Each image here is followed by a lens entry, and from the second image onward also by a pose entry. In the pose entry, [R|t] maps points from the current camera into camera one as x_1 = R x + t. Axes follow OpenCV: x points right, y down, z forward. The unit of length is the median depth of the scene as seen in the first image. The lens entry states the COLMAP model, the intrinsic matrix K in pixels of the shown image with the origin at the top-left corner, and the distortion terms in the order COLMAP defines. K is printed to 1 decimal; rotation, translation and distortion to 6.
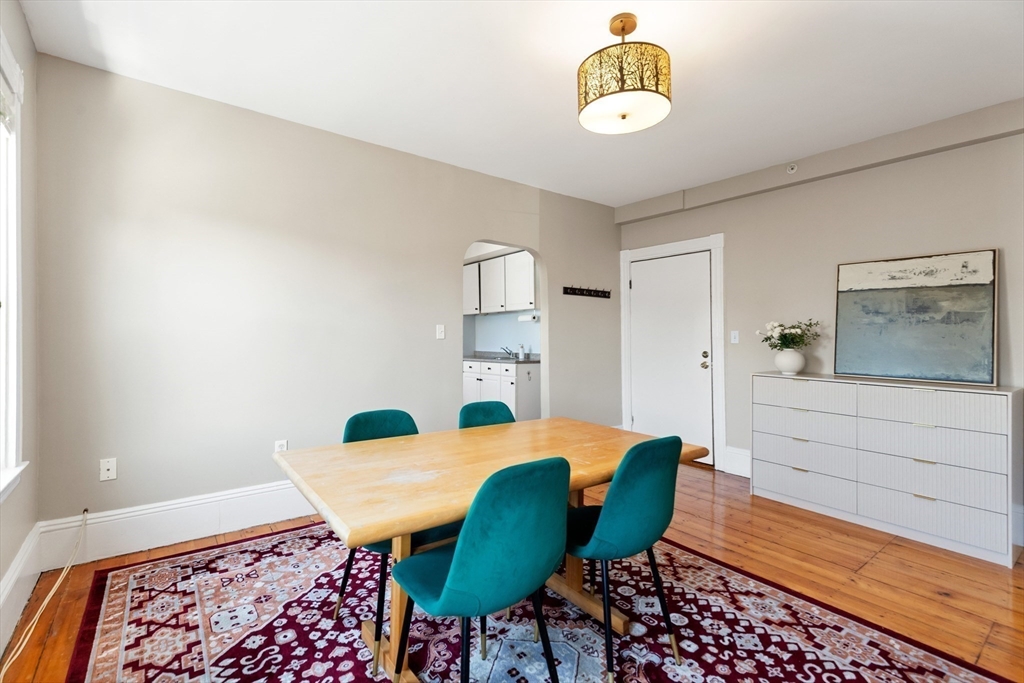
lens RADIAL K [[463.7, 0, 493.9], [0, 463.7, 340.8], [0, 0, 1]] dist [0.014258, -0.003152]
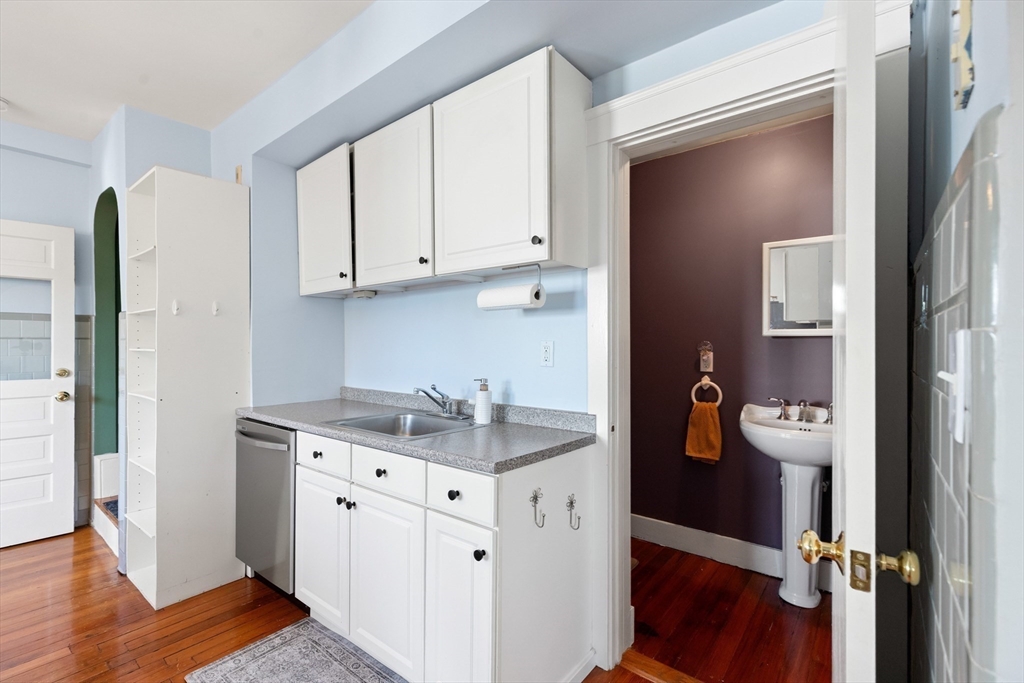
lens RADIAL K [[463.7, 0, 515.3], [0, 463.7, 341.2], [0, 0, 1]] dist [0.014258, -0.003152]
pose [[0.962720, -0.002855, 0.270485, -0.007752], [0.003758, 0.999989, -0.002822, -0.018272], [-0.270474, 0.003733, 0.962720, 0.674491]]
